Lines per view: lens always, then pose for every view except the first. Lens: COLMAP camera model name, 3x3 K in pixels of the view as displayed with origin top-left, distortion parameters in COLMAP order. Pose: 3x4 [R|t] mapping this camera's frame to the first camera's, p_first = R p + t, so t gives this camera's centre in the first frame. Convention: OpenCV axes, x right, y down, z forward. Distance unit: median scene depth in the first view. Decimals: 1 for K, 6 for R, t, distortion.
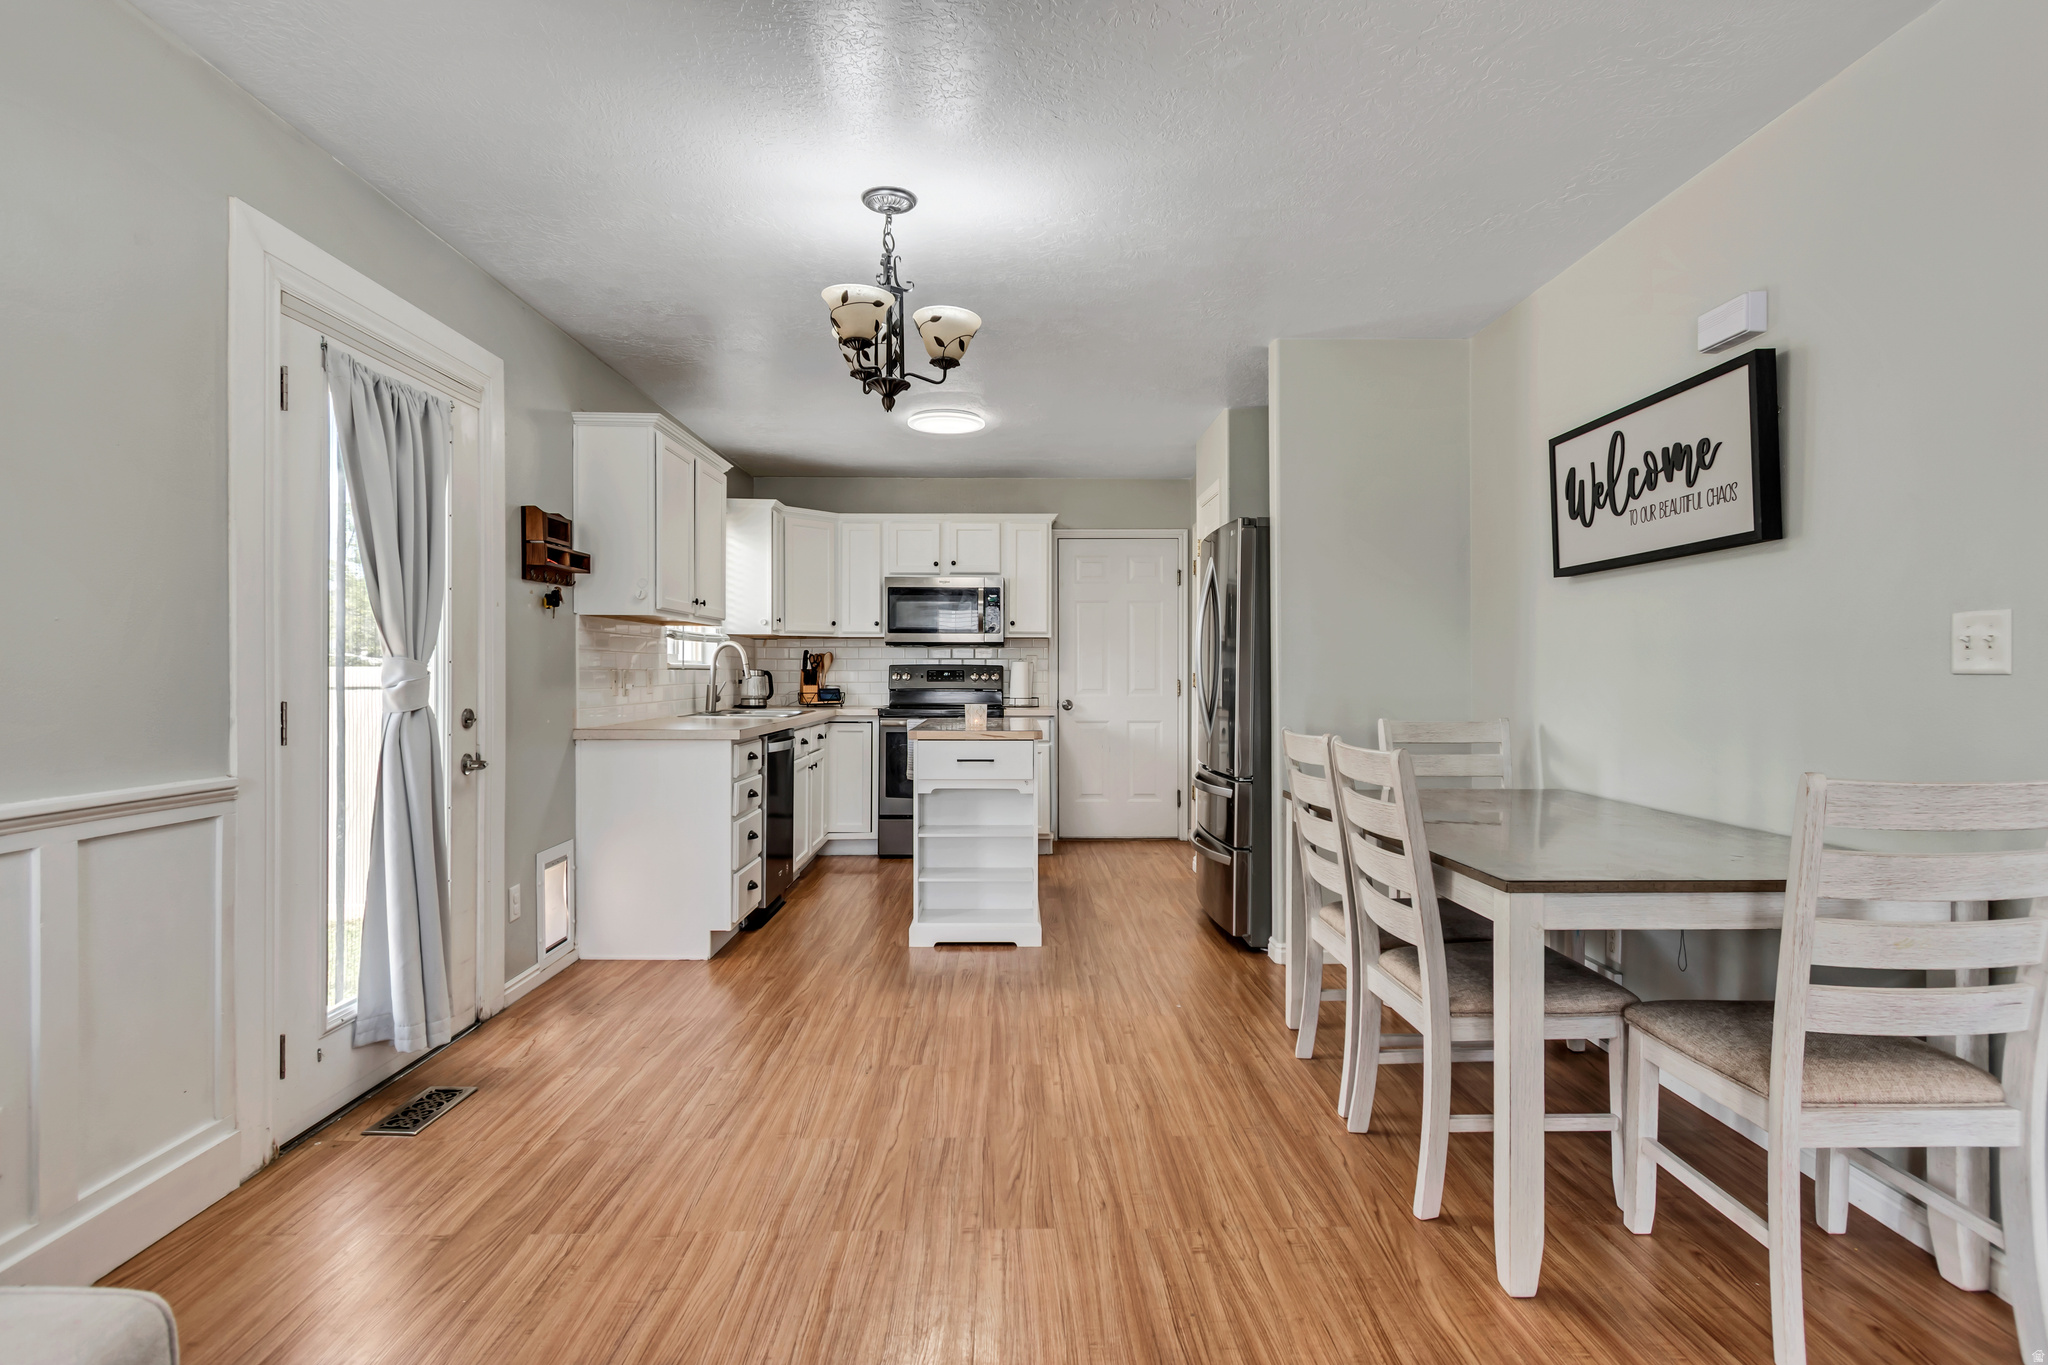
lens RADIAL K [[1053.7, 0, 1028.2], [0, 1053.7, 676.6], [0, 0, 1]] dist [-0.000361, 0.000307]
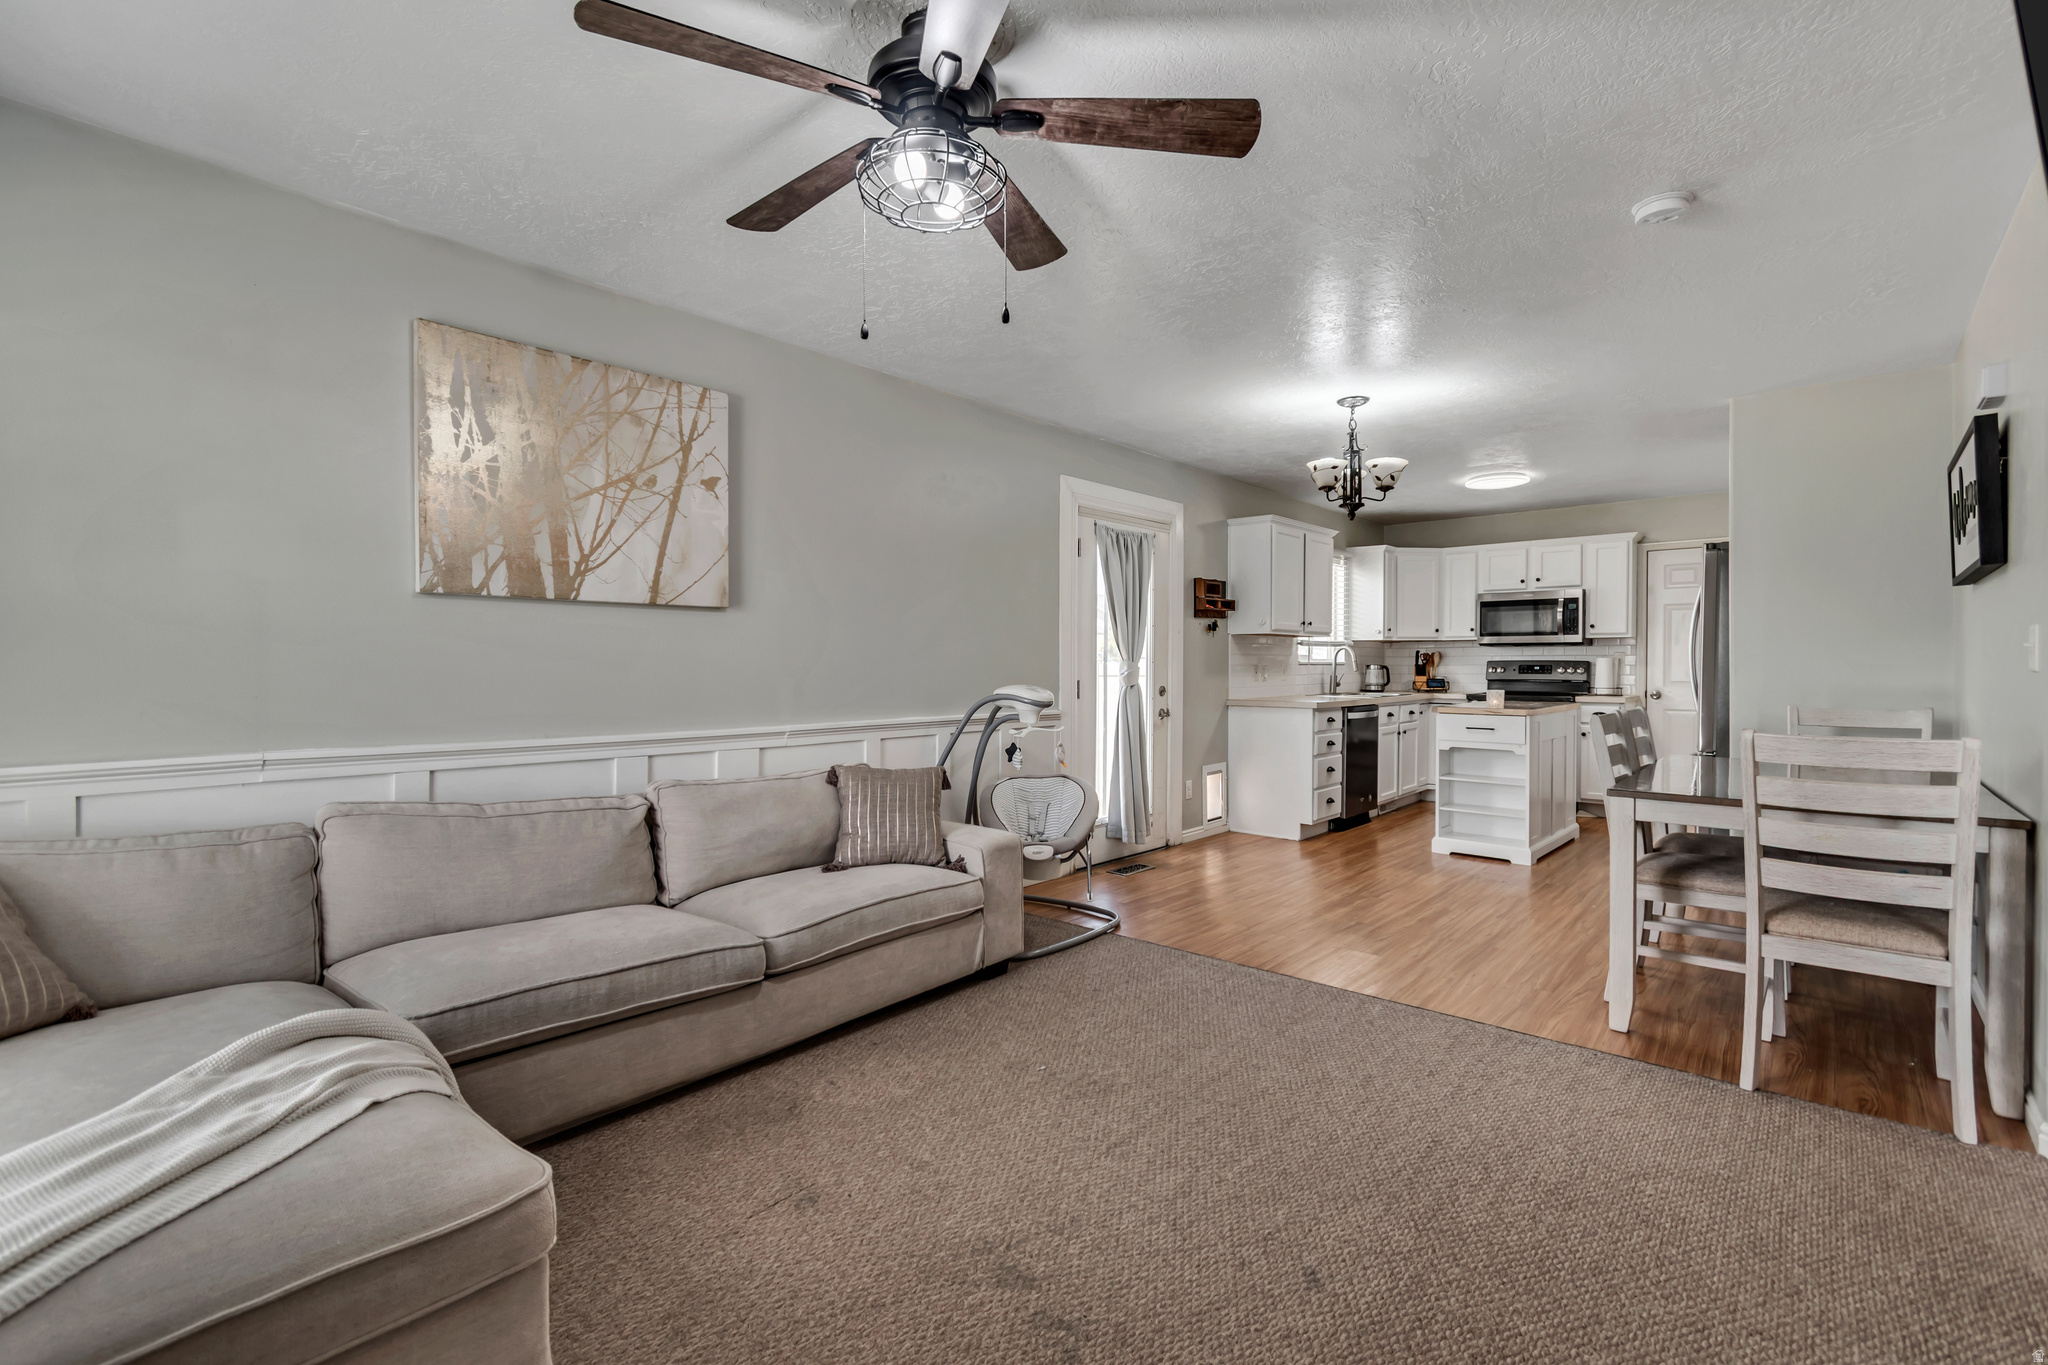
lens RADIAL K [[916.2, 0, 1021.6], [0, 916.2, 653.7], [0, 0, 1]] dist [-0.000269, -0.000030]
pose [[0.732918, -0.009853, -0.680245, 0.361636], [-0.001501, 0.999869, -0.016101, -0.001841], [0.680315, 0.012822, 0.732808, -0.358615]]
